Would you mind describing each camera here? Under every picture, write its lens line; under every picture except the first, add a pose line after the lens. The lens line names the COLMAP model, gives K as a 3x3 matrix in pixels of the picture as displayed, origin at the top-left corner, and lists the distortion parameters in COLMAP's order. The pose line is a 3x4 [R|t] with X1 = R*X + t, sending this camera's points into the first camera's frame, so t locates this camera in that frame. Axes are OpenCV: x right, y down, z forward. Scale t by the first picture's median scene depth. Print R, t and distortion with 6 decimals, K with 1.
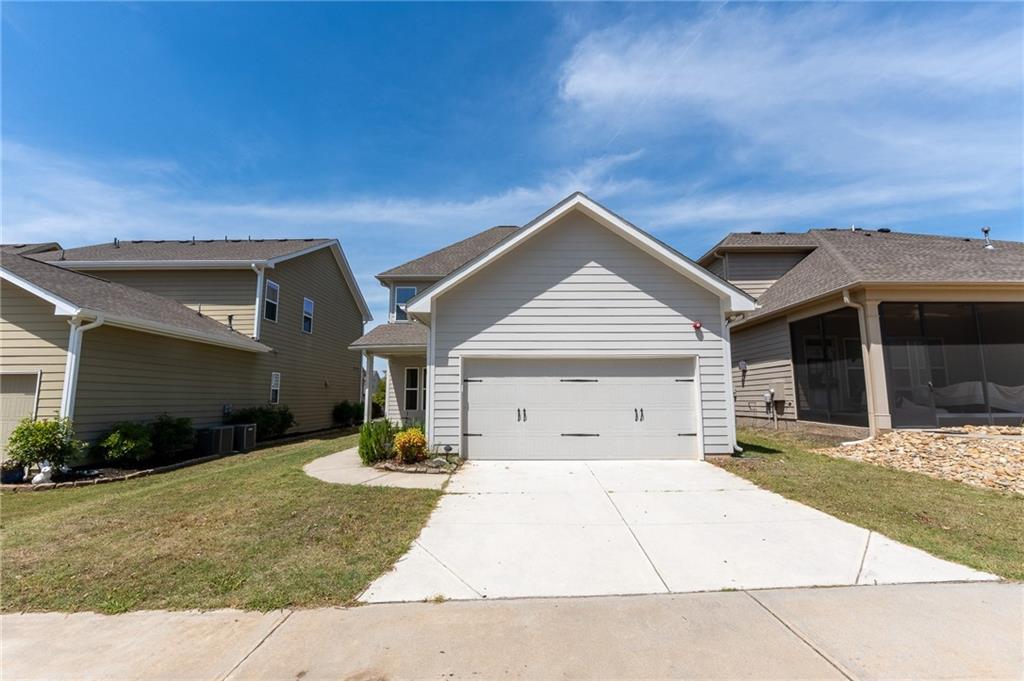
lens RADIAL K [[452.4, 0, 512.0], [0, 452.4, 340.5], [0, 0, 1]] dist [-0.002896, -0.000142]
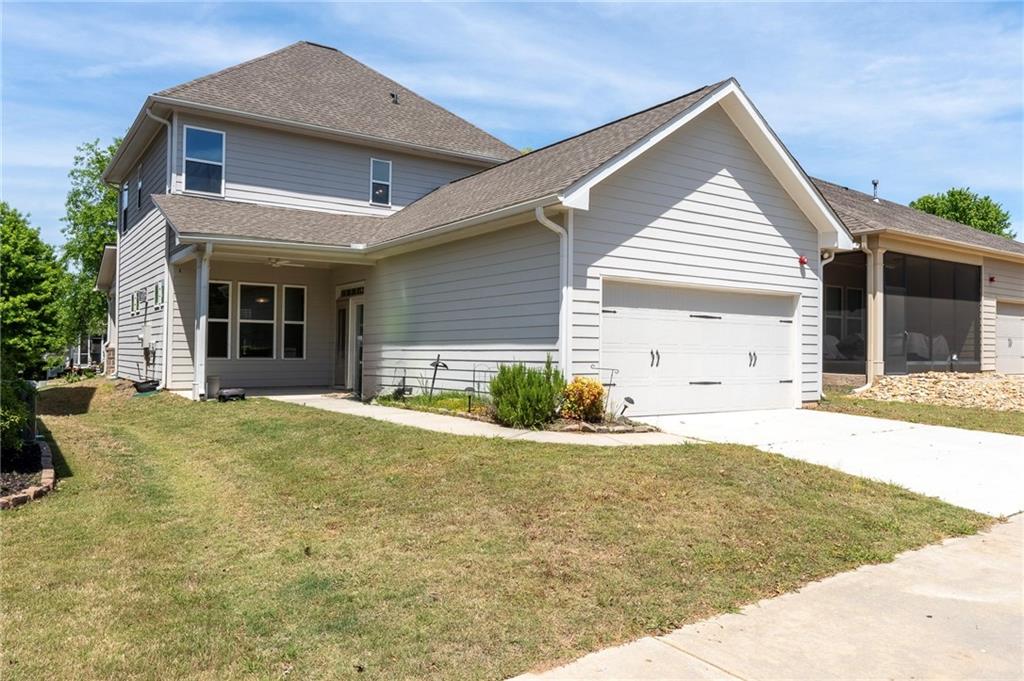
lens RADIAL K [[750.1, 0, 512.0], [0, 750.1, 340.5], [0, 0, 1]] dist [-0.002836, -0.000265]
pose [[0.819589, 0.021264, 0.572557, -0.899724], [-0.085932, 0.992570, 0.086146, 0.045124], [-0.566471, -0.119805, 0.815326, 0.101116]]
